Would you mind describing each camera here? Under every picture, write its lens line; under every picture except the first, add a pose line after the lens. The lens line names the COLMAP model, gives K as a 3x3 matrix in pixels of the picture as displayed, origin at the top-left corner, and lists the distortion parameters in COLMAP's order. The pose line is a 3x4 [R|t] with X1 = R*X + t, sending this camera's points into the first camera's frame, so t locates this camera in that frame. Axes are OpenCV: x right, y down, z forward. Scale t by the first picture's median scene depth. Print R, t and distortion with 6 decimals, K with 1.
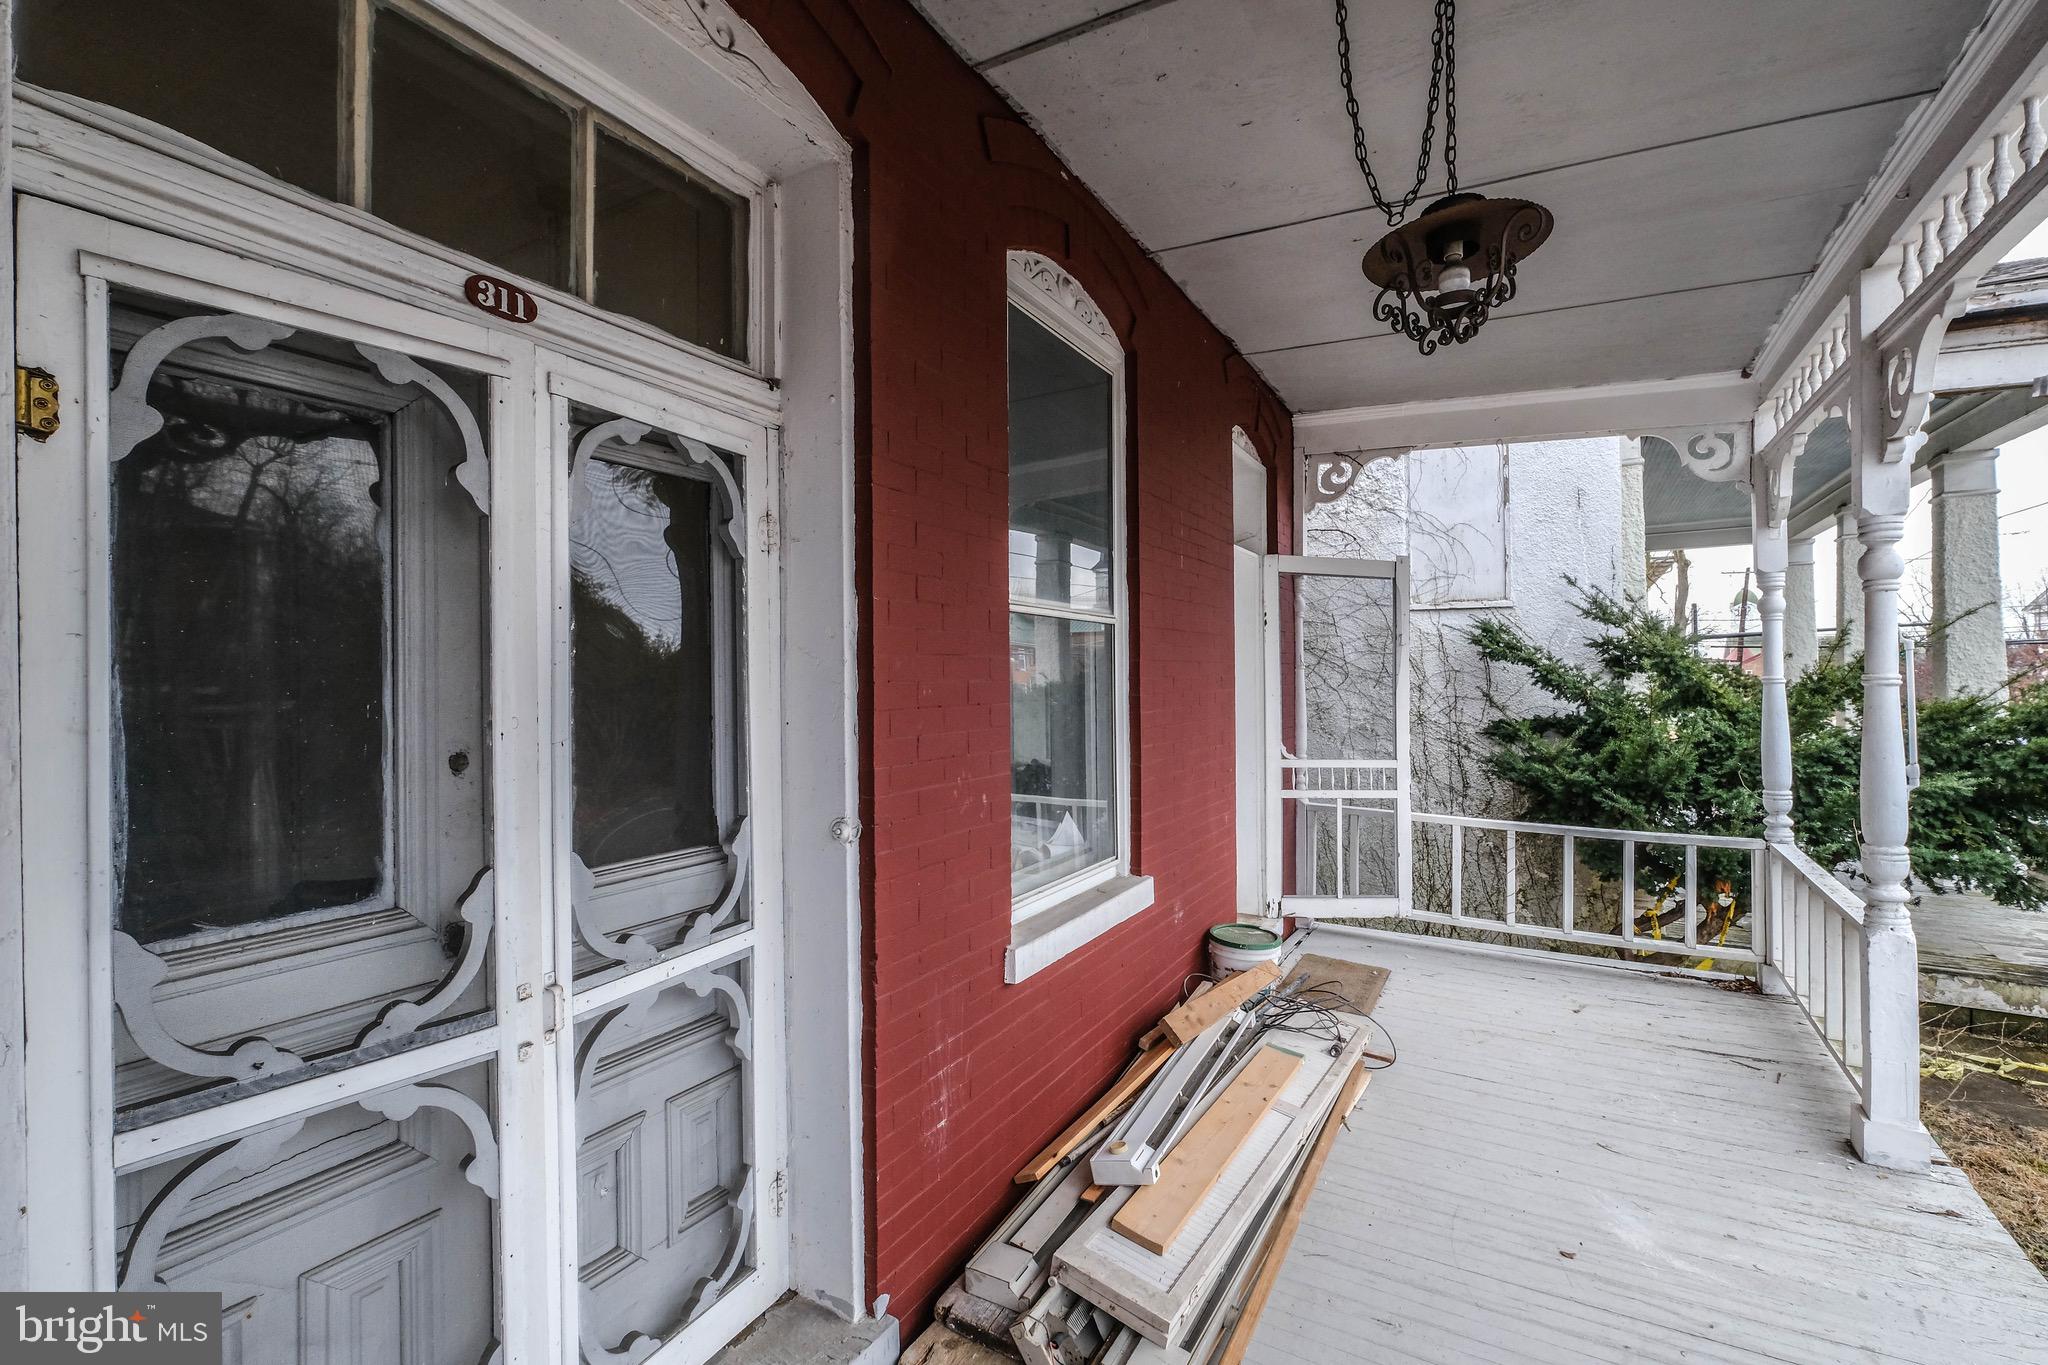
lens RADIAL K [[891.7, 0, 1028.0], [0, 891.7, 679.9], [0, 0, 1]] dist [-0.007522, 0.001205]
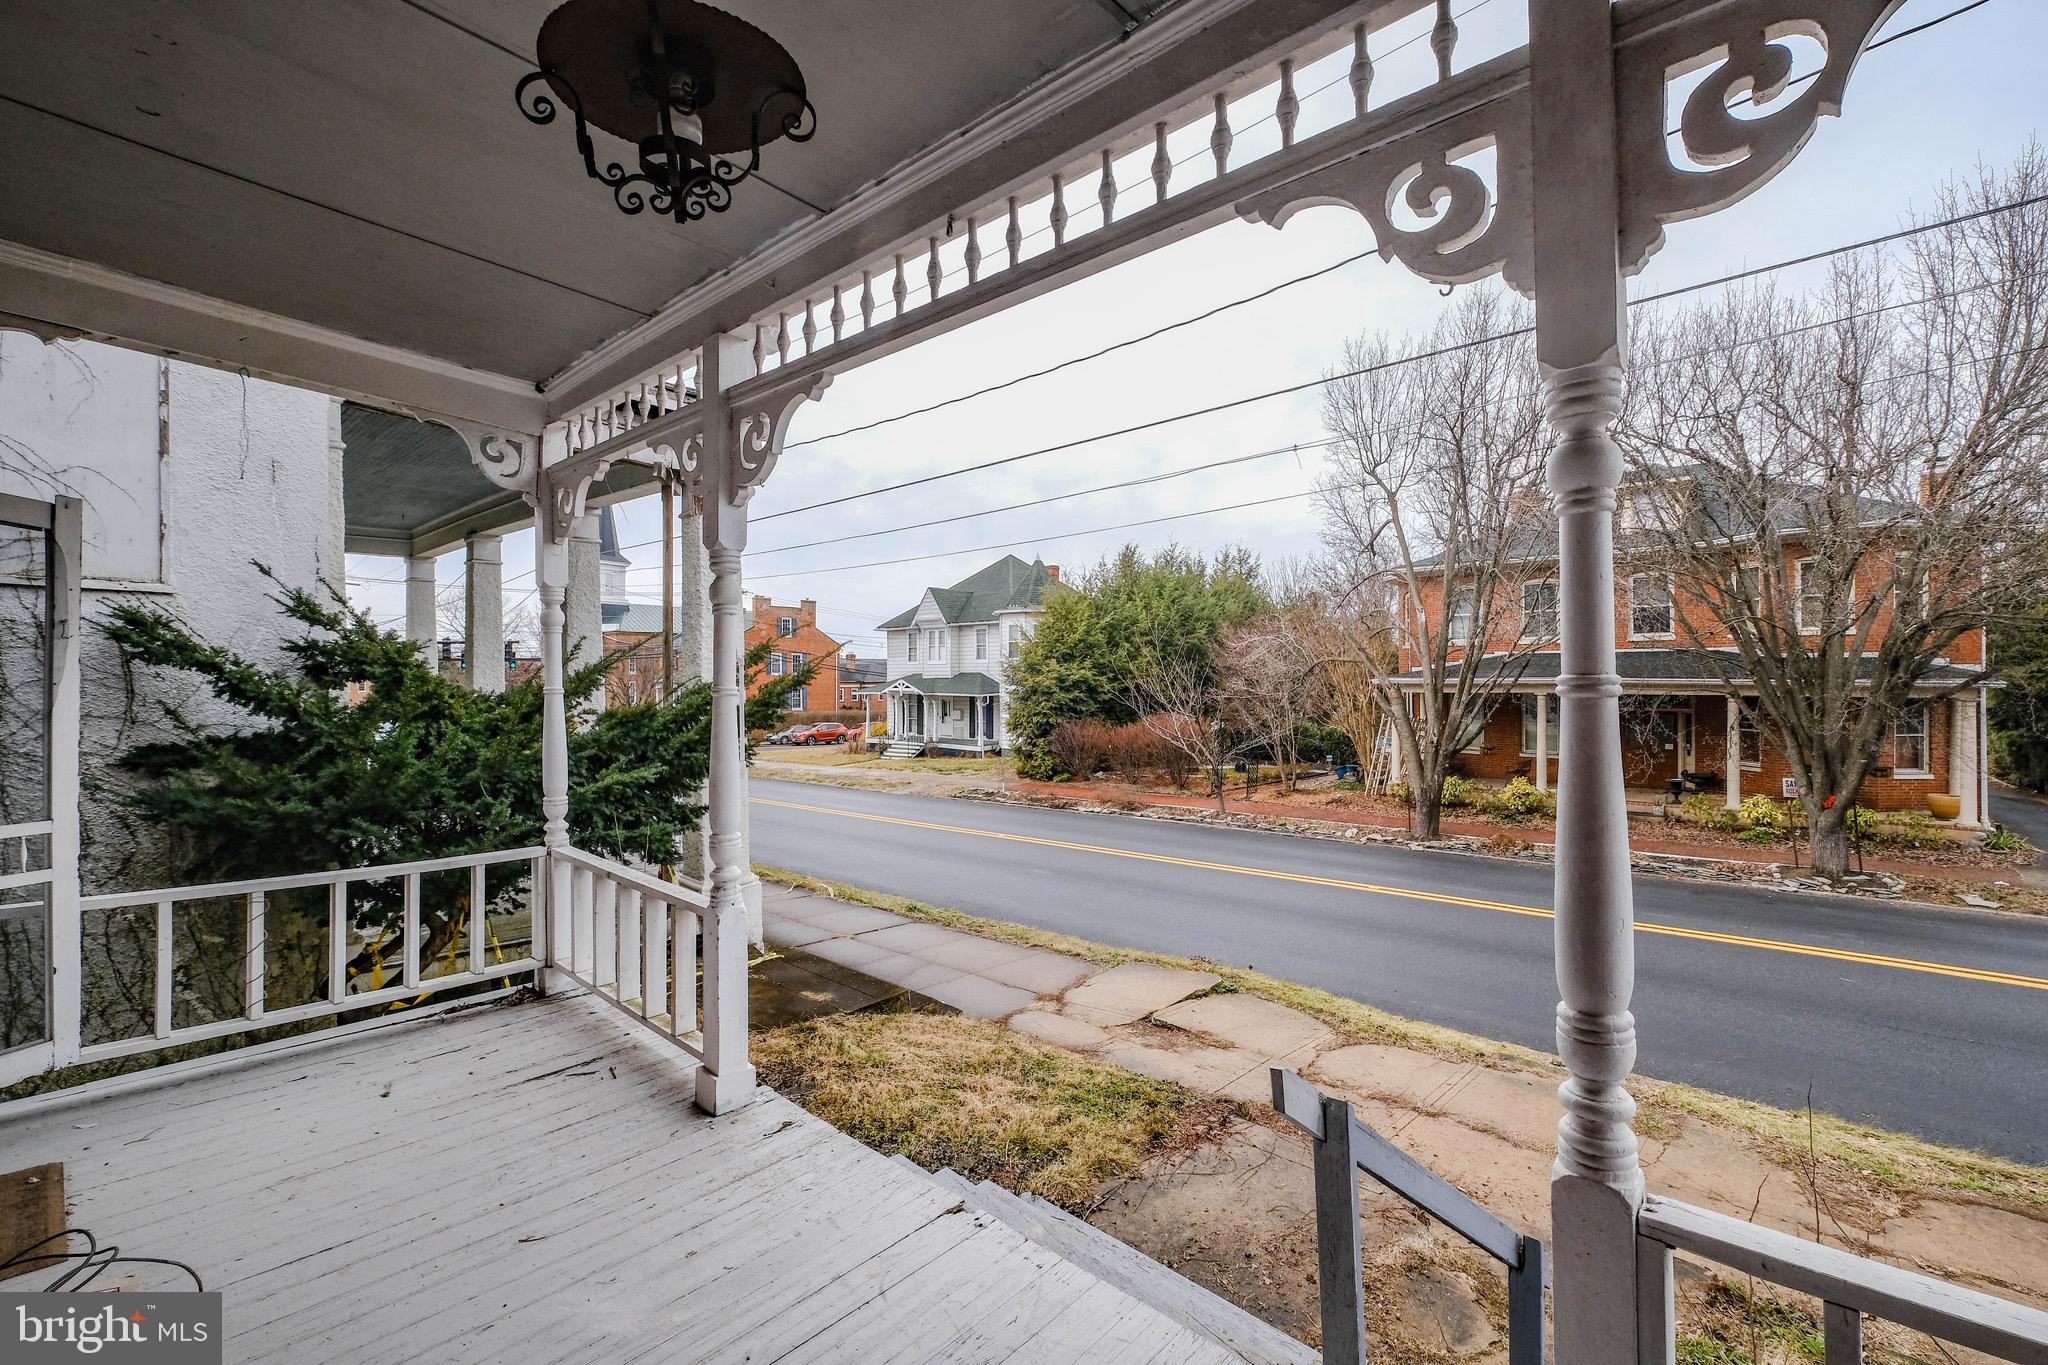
lens RADIAL K [[891.7, 0, 1022.7], [0, 891.7, 678.4], [0, 0, 1]] dist [-0.007522, 0.001205]
pose [[0.214786, 0.008825, 0.976621, -0.051763], [0.002008, 0.999953, -0.009478, -0.002663], [-0.976659, 0.003997, 0.214758, 0.209283]]
